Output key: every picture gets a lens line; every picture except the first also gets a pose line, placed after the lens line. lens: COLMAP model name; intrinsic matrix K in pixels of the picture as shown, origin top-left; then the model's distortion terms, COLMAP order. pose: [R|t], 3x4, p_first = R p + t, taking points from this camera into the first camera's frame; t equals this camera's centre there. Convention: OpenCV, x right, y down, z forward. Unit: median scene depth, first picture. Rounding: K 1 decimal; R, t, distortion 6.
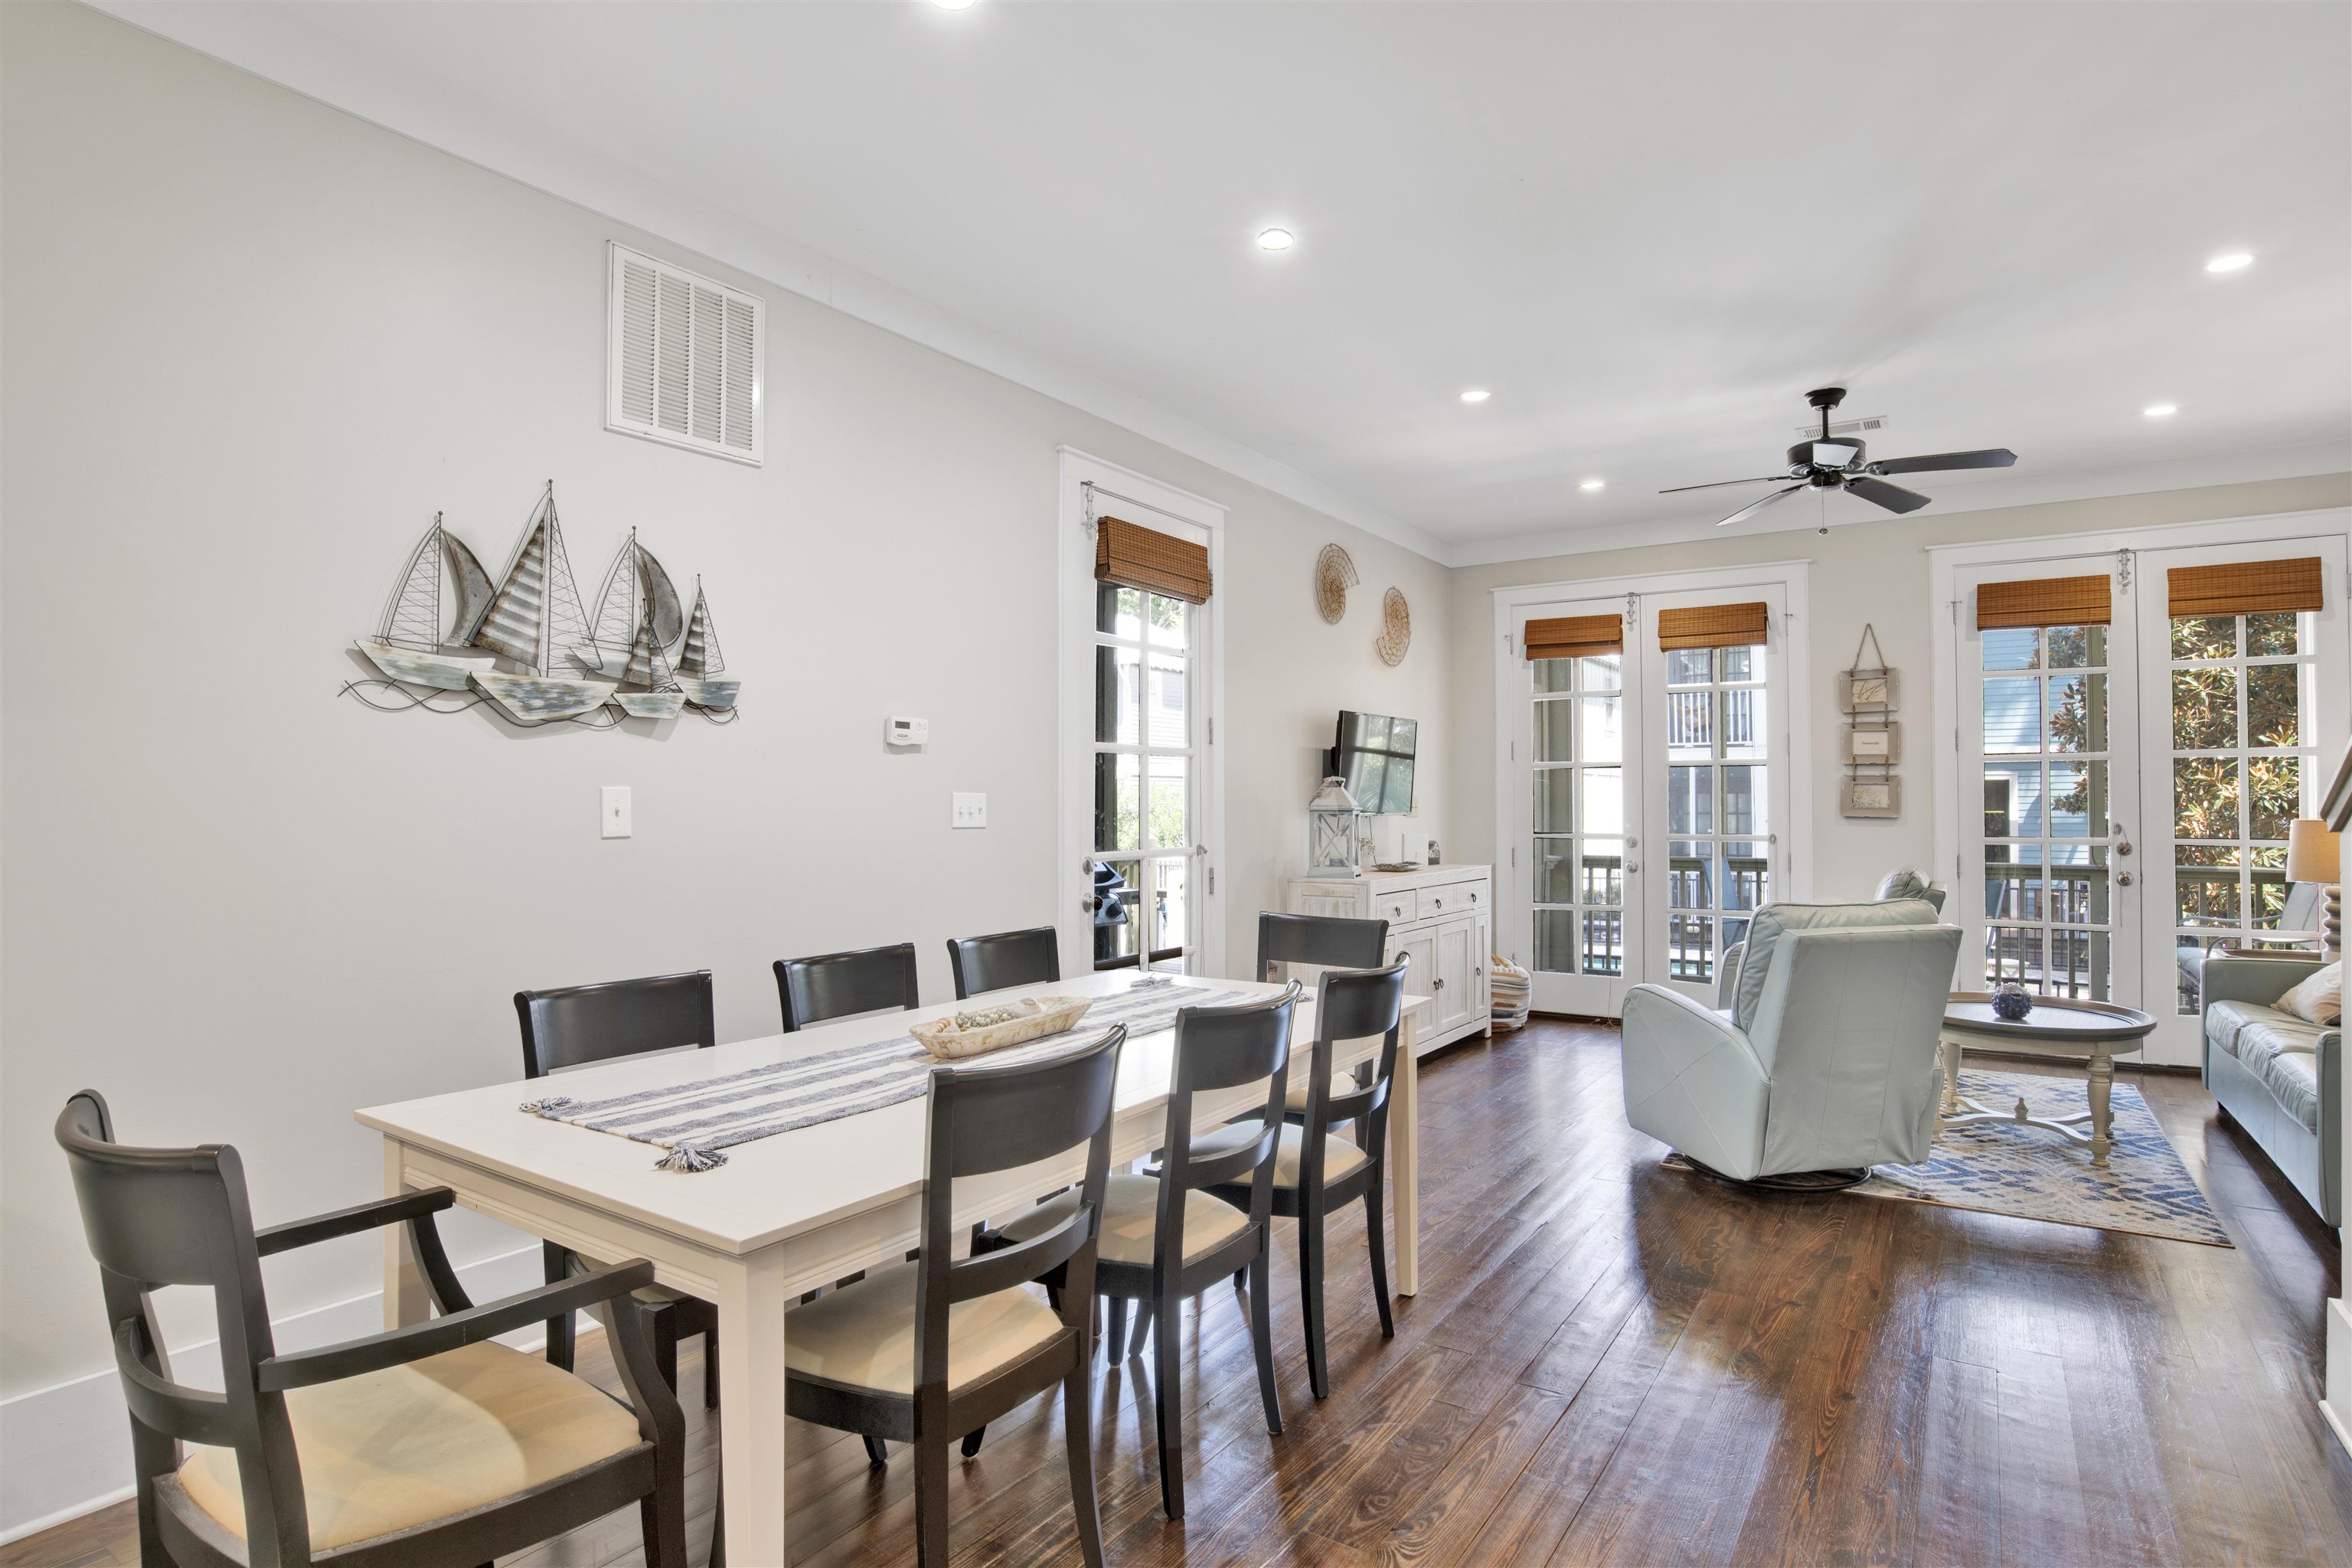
lens RADIAL K [[1256.7, 0, 1177.1], [0, 1256.7, 778.1], [0, 0, 1]] dist [-0.080193, 0.024500]
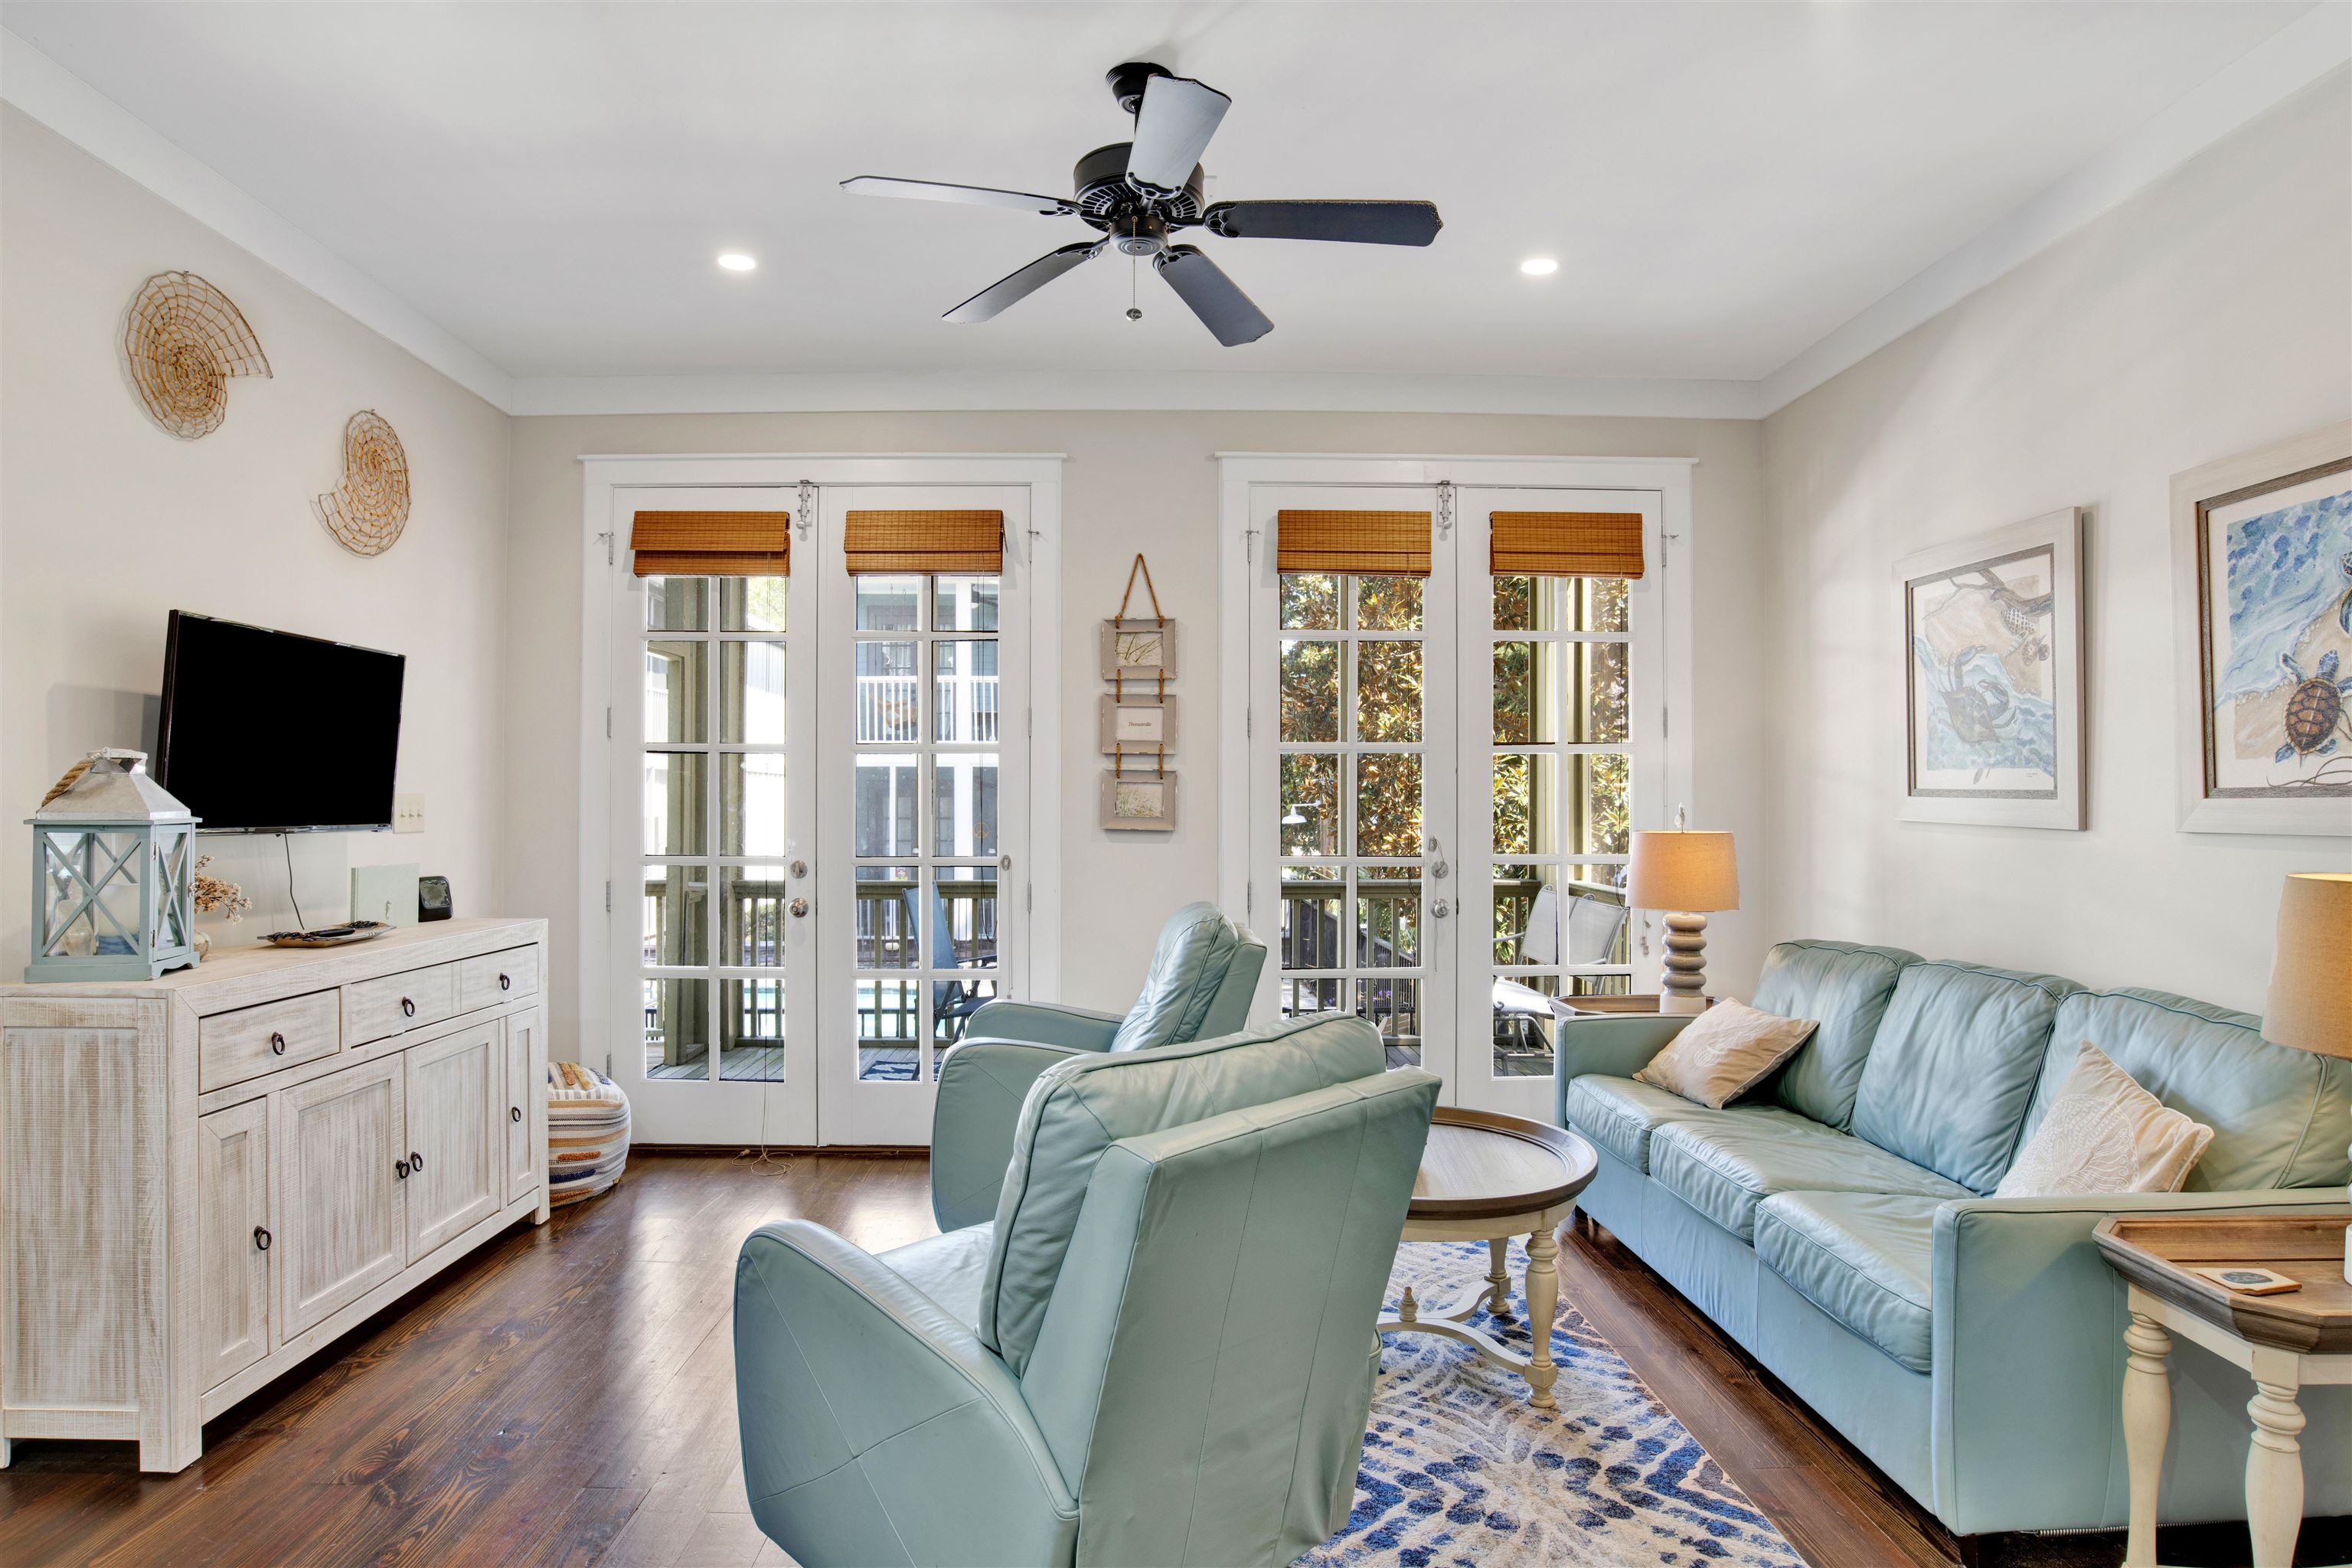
lens RADIAL K [[1272.7, 0, 1184.5], [0, 1272.7, 792.6], [0, 0, 1]] dist [-0.031354, -0.000064]
pose [[0.814376, 0.007636, 0.580288, 0.219495], [-0.012897, 0.999905, 0.004942, 0.009008], [-0.580195, -0.011508, 0.814397, 0.525230]]
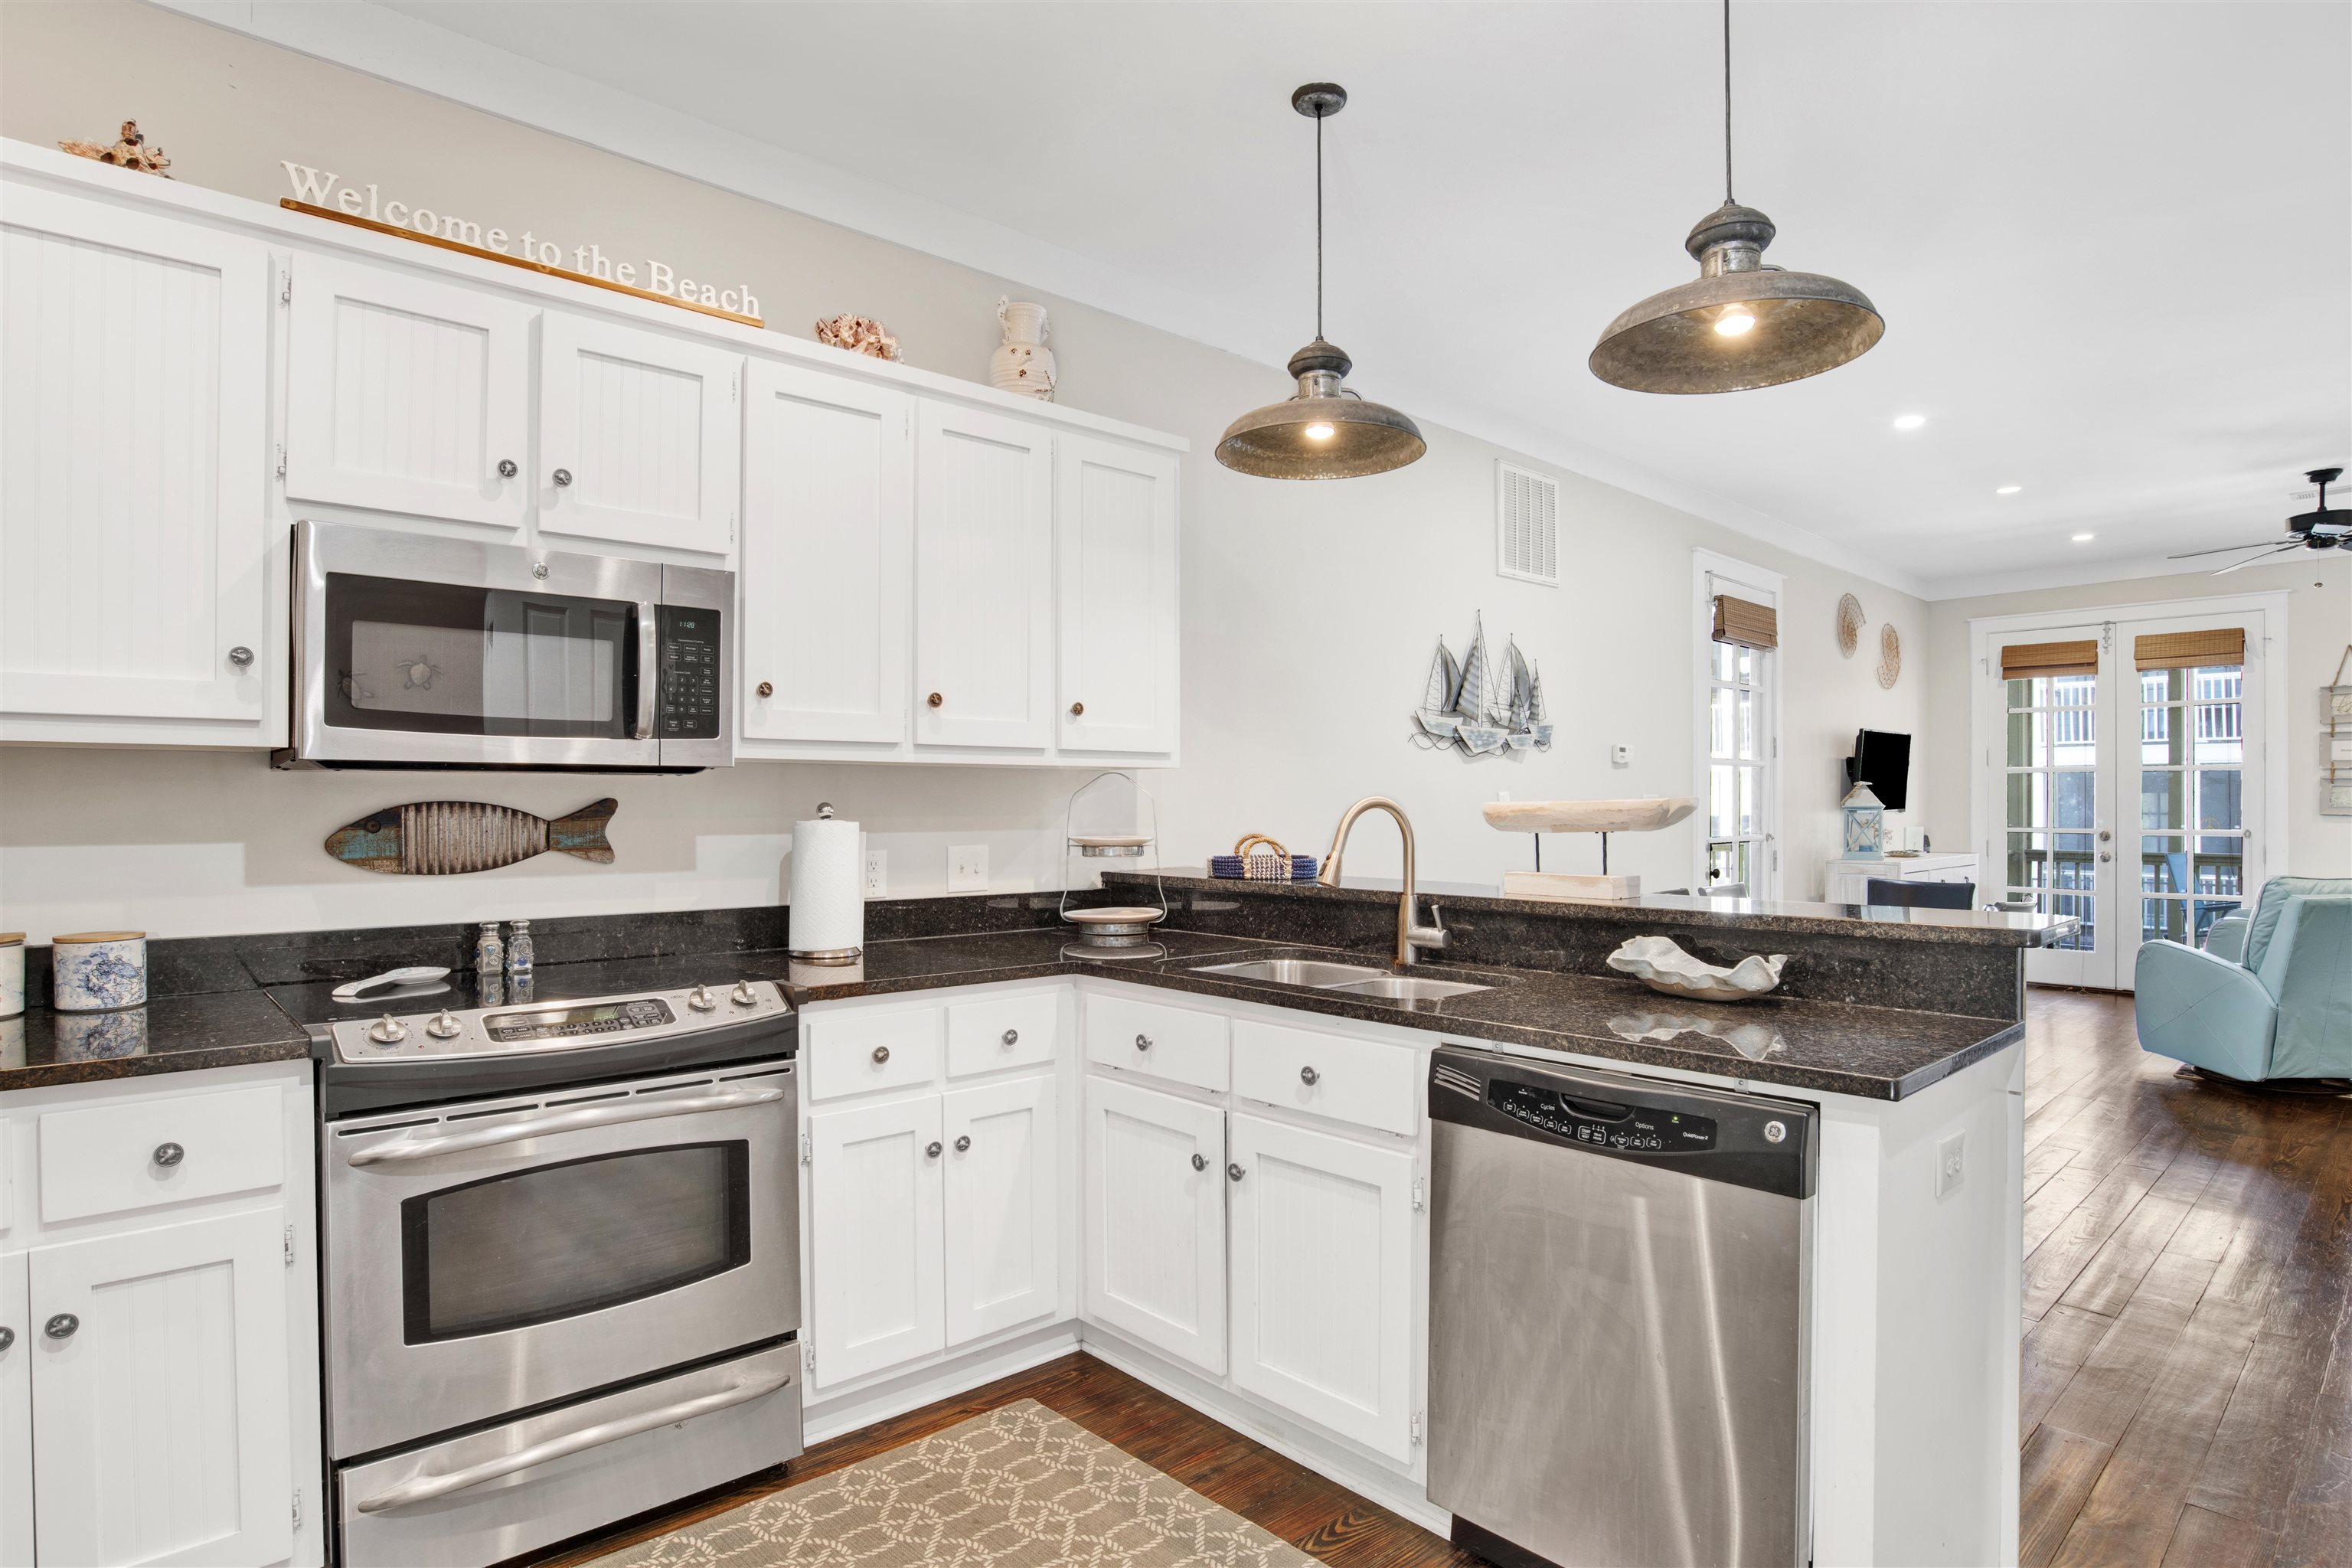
lens RADIAL K [[1244.1, 0, 1180.8], [0, 1244.1, 796.8], [0, 0, 1]] dist [-0.074161, 0.026485]
pose [[0.969586, 0.000028, -0.244751, -0.299160], [0.003890, 0.999872, 0.015521, -0.008657], [0.244720, -0.016001, 0.969462, -0.454495]]
